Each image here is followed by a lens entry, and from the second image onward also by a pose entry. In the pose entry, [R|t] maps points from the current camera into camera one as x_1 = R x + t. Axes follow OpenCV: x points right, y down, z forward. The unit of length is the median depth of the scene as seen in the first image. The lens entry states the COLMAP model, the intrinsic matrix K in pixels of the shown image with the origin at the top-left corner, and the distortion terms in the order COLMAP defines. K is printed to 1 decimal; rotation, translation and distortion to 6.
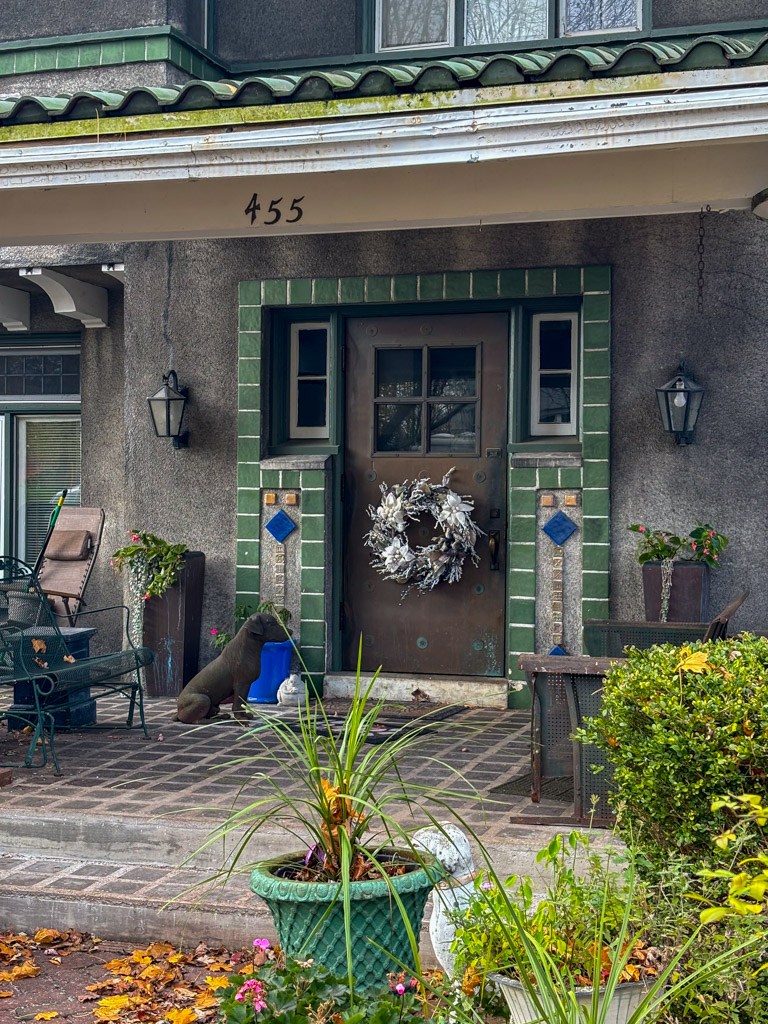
lens RADIAL K [[1538.3, 0, 362.2], [0, 1538.3, 519.7], [0, 0, 1]] dist [0.028228, 0.000000]
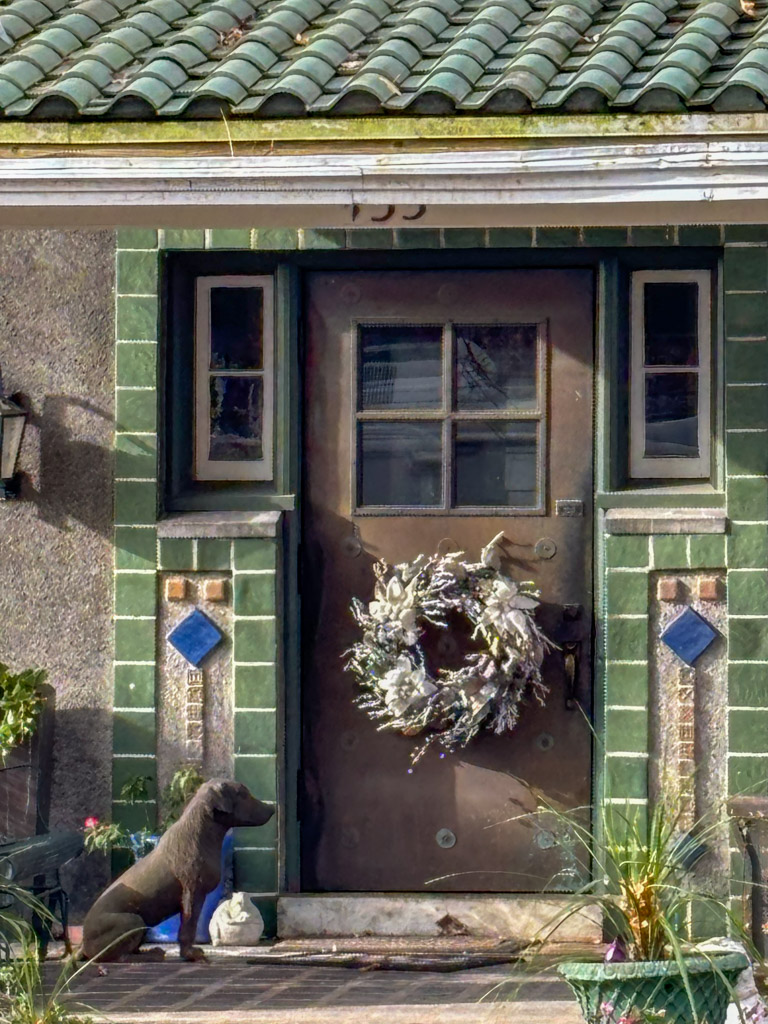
lens RADIAL K [[5951.1, 0, 384.9], [0, 5951.1, 512.3], [0, 0, 1]] dist [-0.152049, 0.000000]
pose [[0.986873, -0.004355, 0.161440, -0.347111], [0.007812, 0.999753, -0.020786, 0.004240], [-0.161310, 0.021775, 0.986664, -1.210445]]
